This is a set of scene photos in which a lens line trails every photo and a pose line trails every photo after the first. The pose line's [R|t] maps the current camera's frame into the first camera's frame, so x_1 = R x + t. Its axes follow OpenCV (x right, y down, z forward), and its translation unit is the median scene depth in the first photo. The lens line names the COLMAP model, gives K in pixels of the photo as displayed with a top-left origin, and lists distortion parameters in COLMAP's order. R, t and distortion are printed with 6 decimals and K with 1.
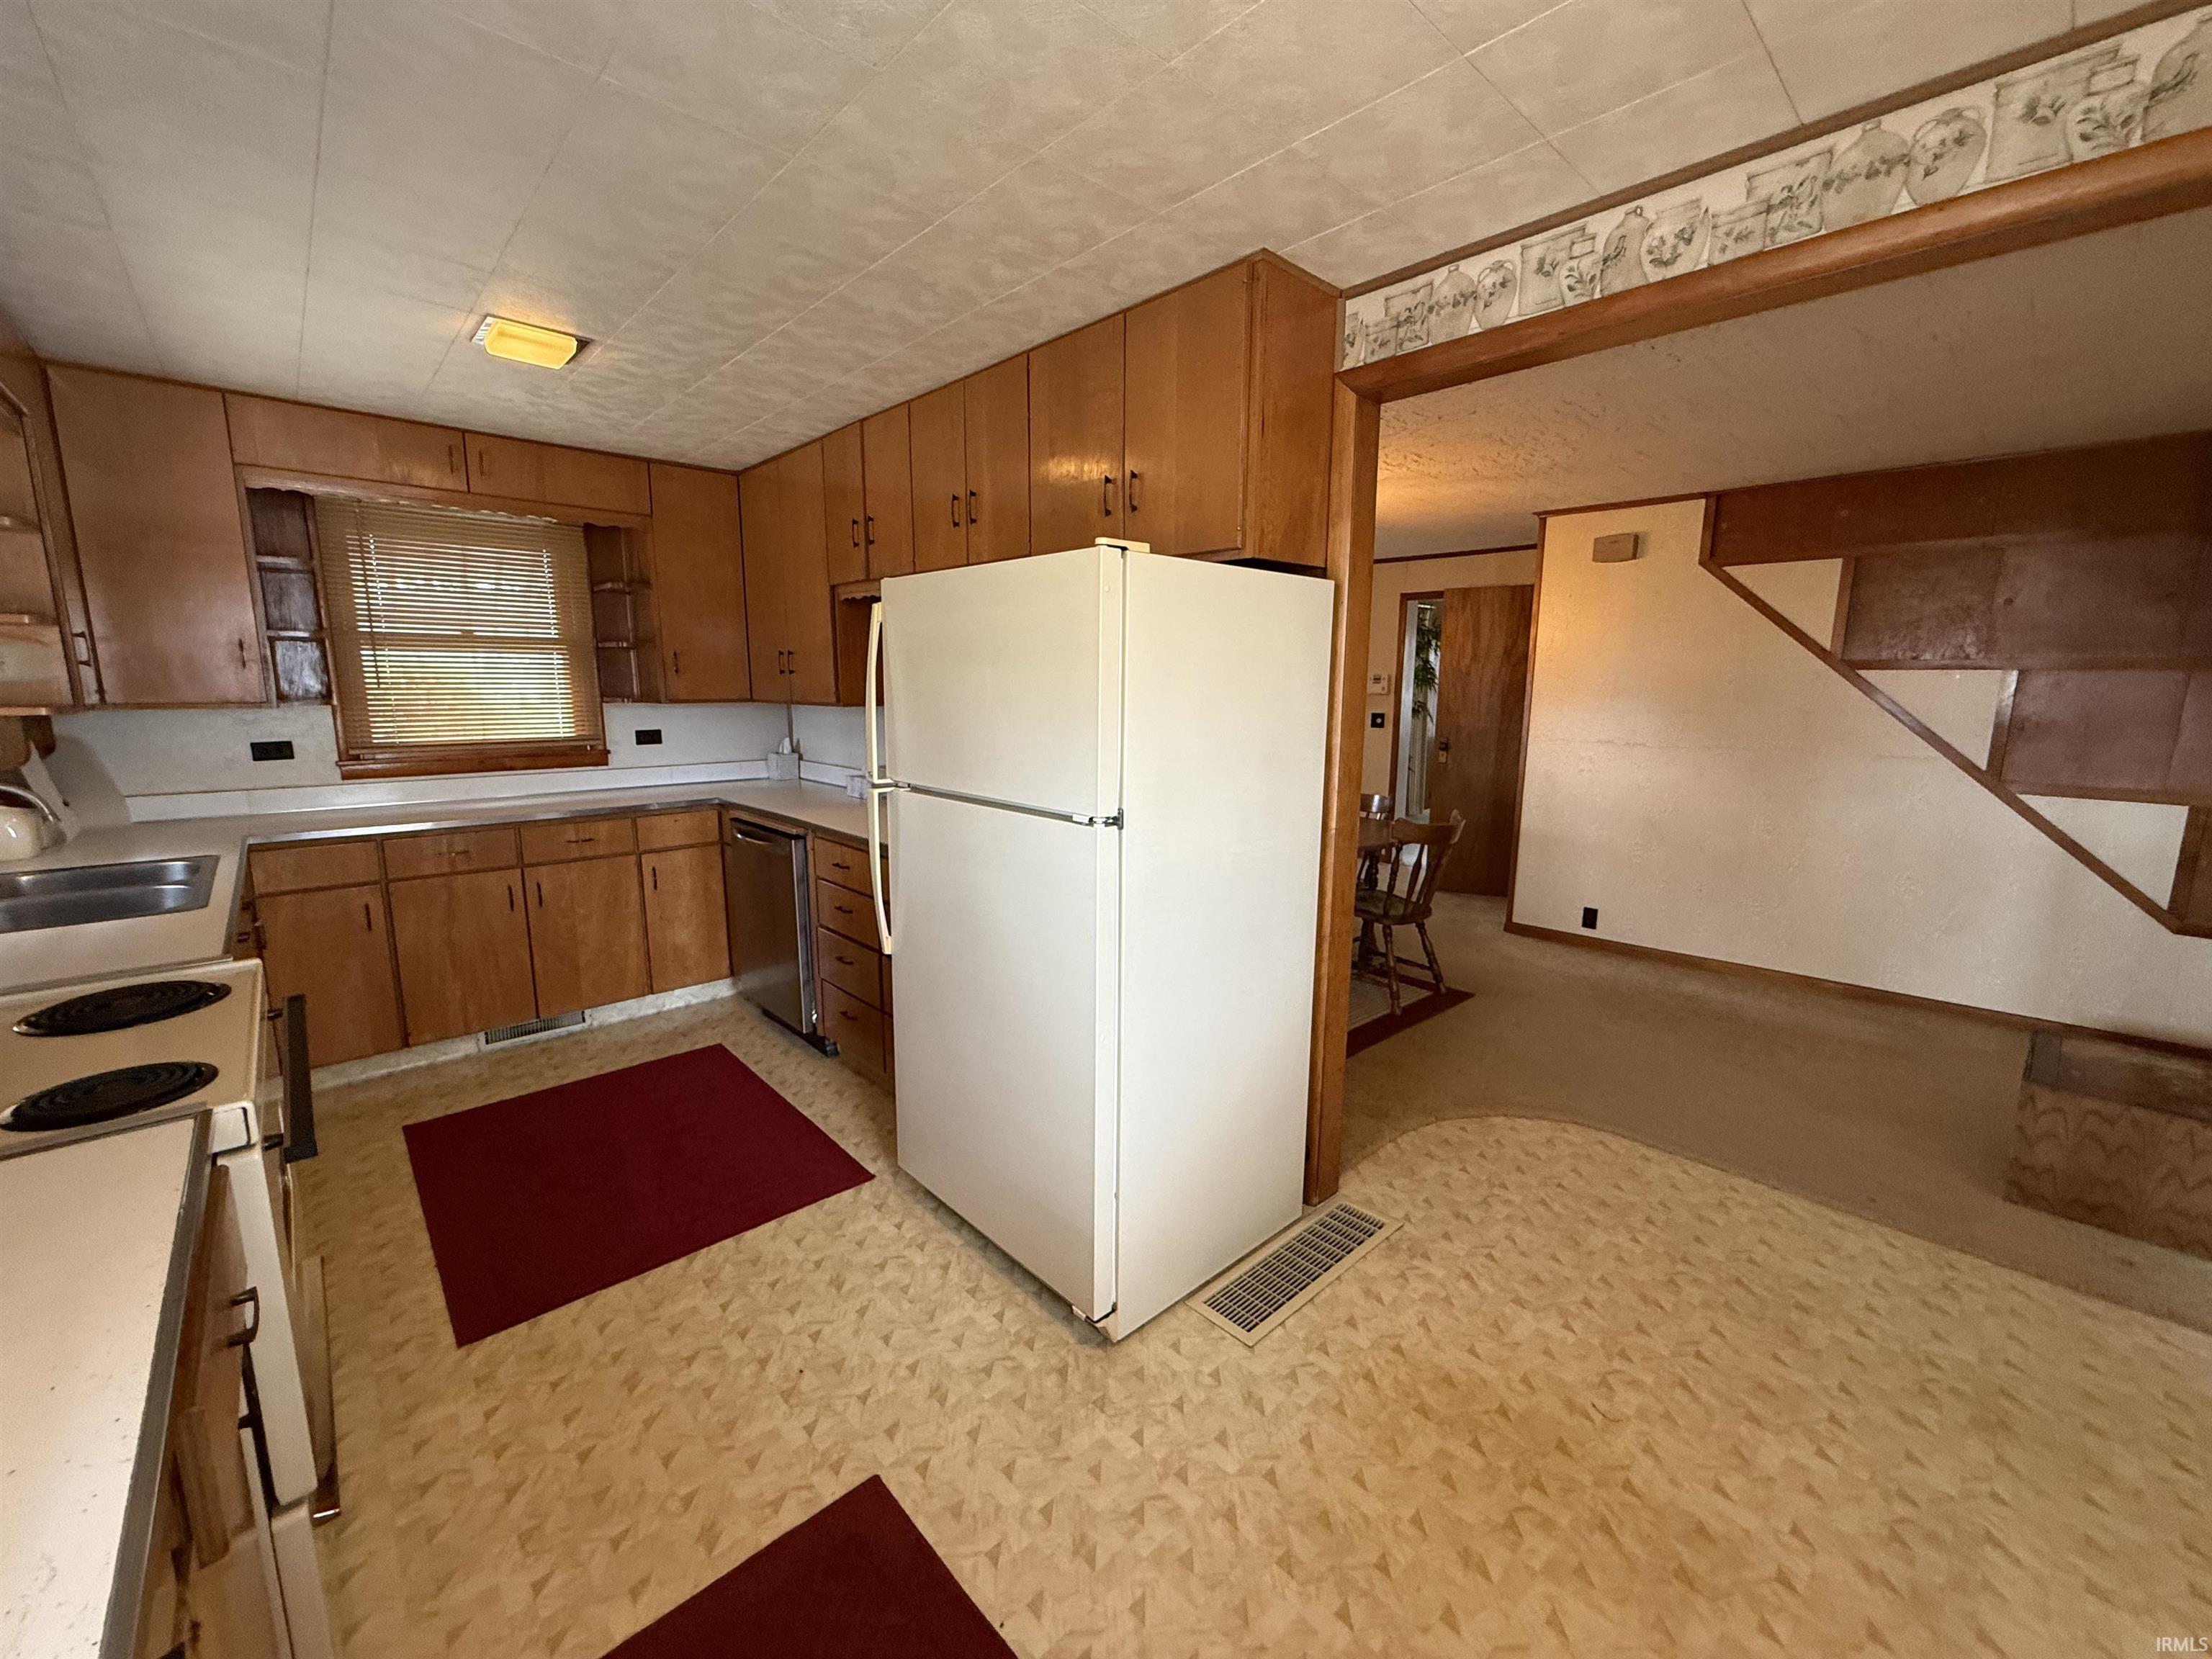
lens RADIAL K [[881.5, 0, 1102.7], [0, 881.5, 826.3], [0, 0, 1]] dist [0.001352, -0.000309]
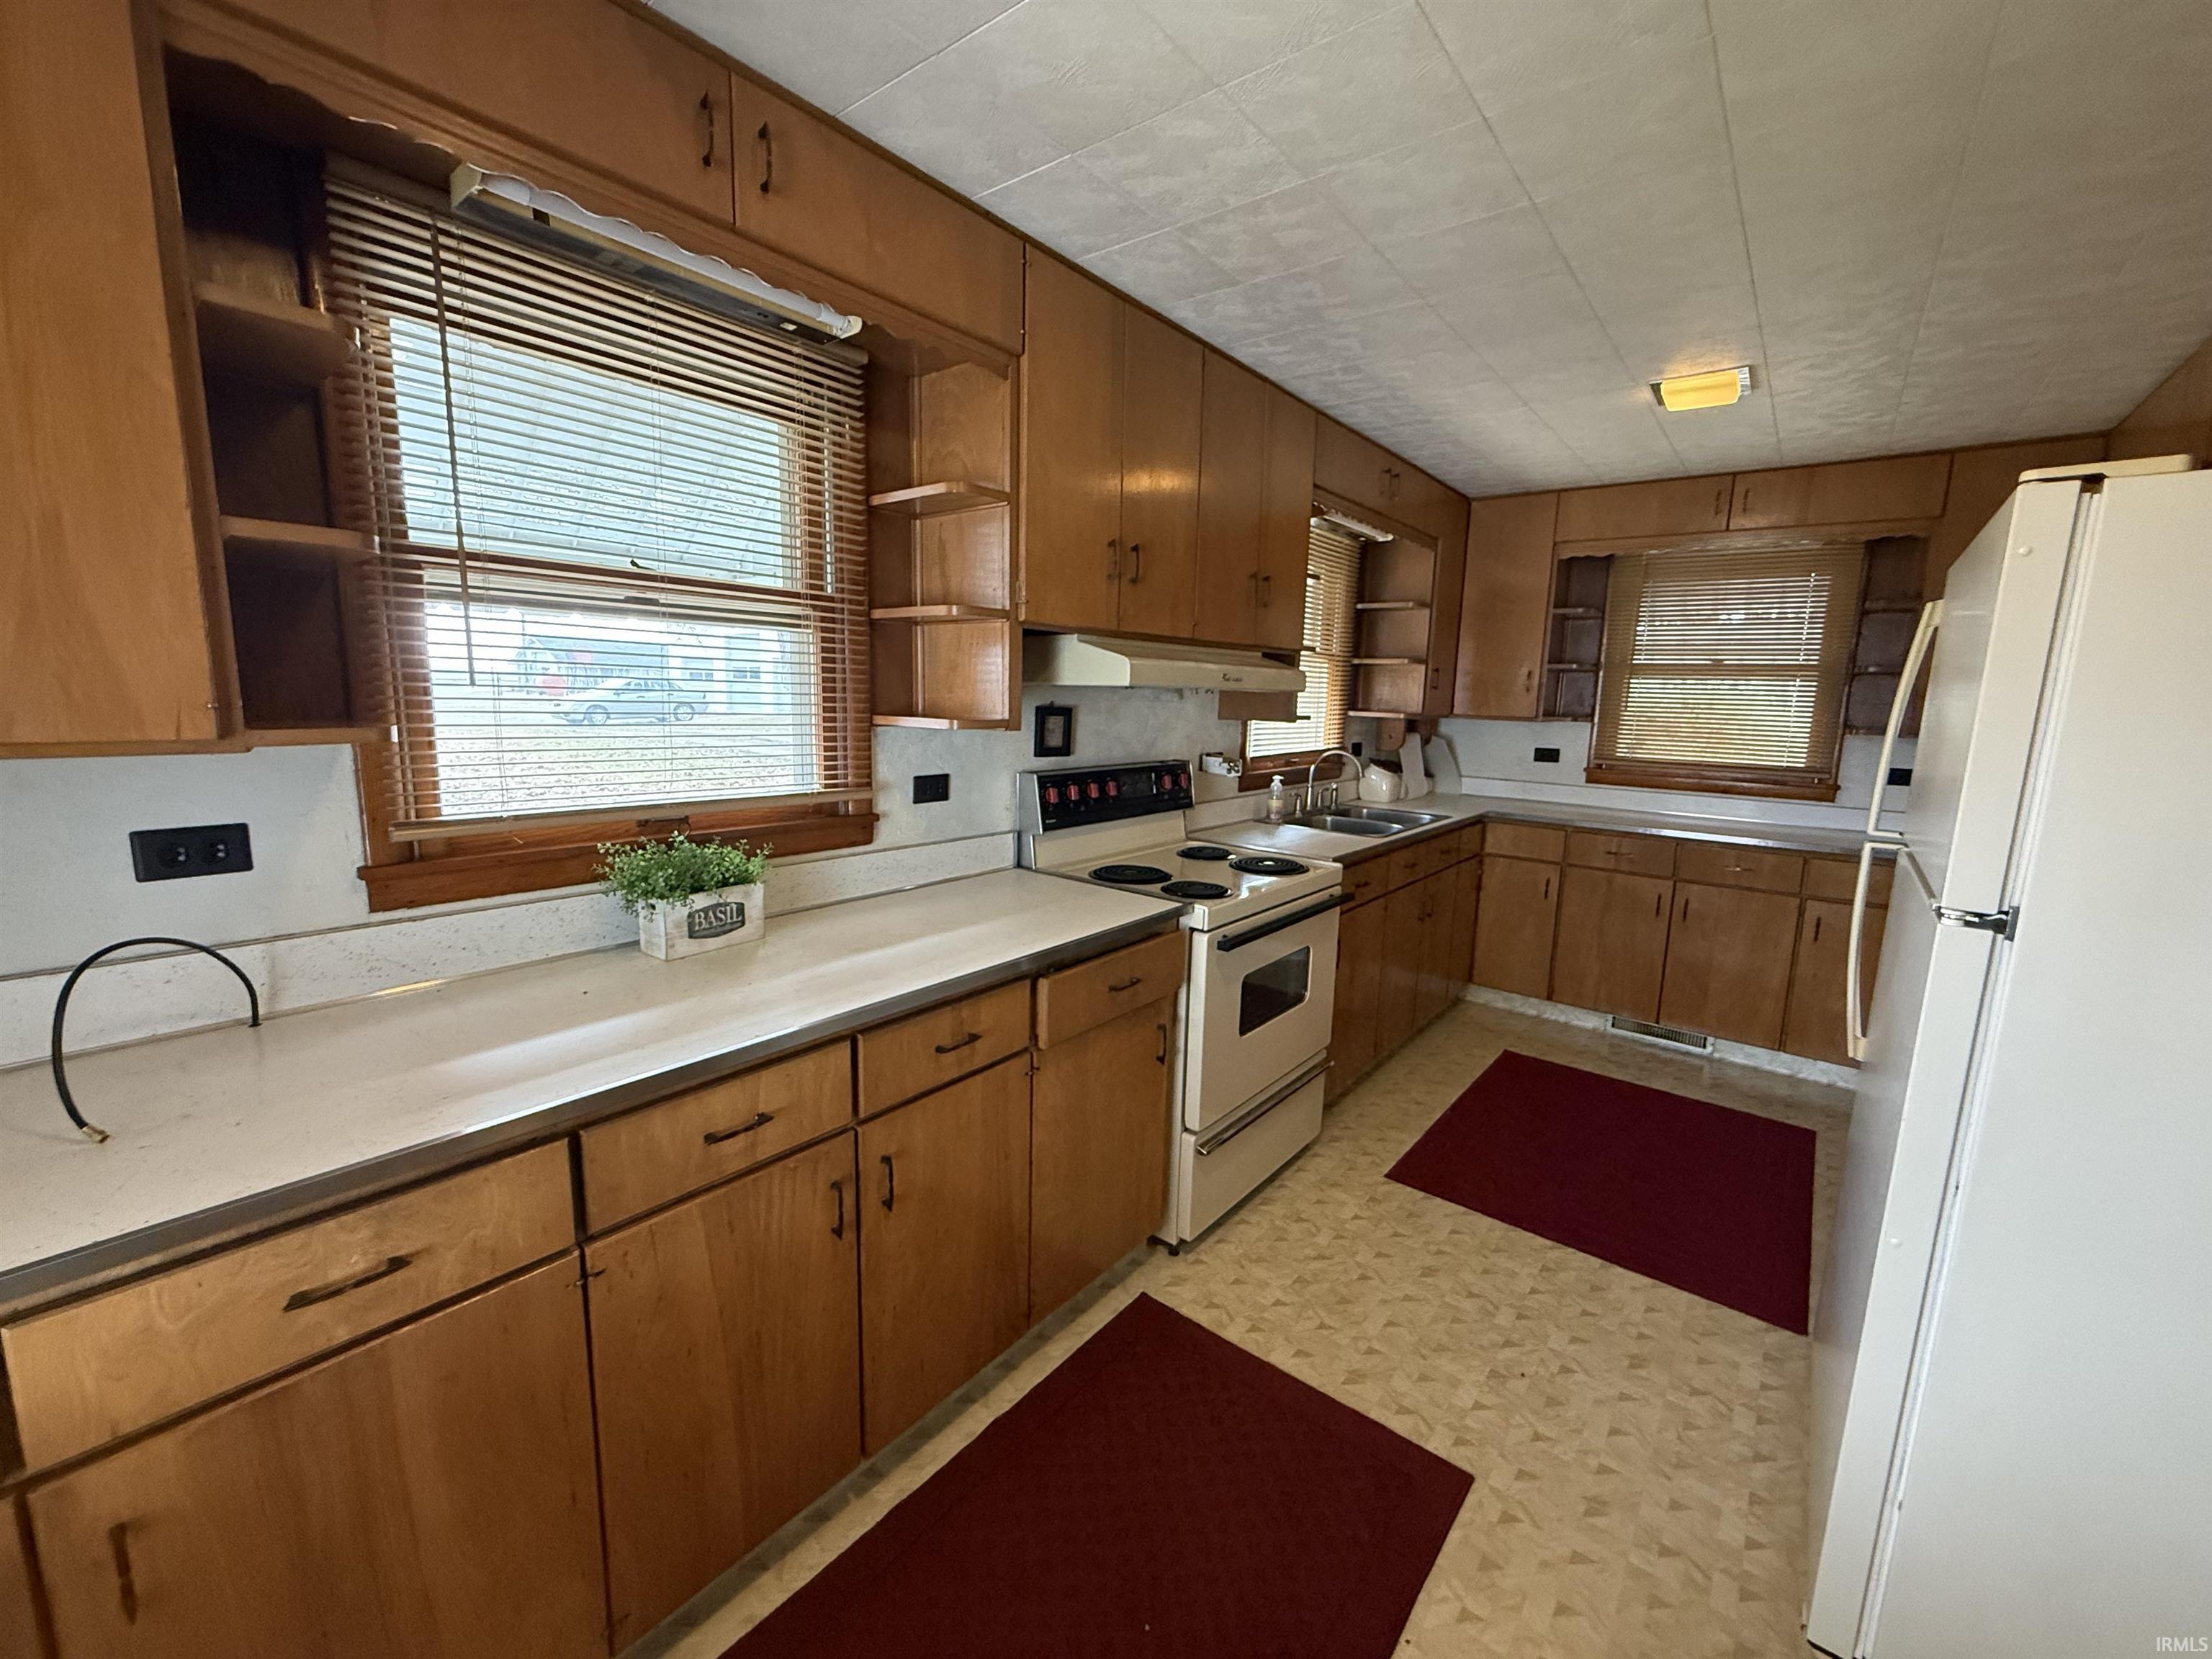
lens RADIAL K [[881.5, 0, 1102.7], [0, 881.5, 826.3], [0, 0, 1]] dist [0.001352, -0.000309]
pose [[0.141737, 0.149444, -0.978559, 0.282304], [-0.189430, 0.974365, 0.121366, -0.015625], [0.971611, 0.168166, 0.166412, 0.149162]]
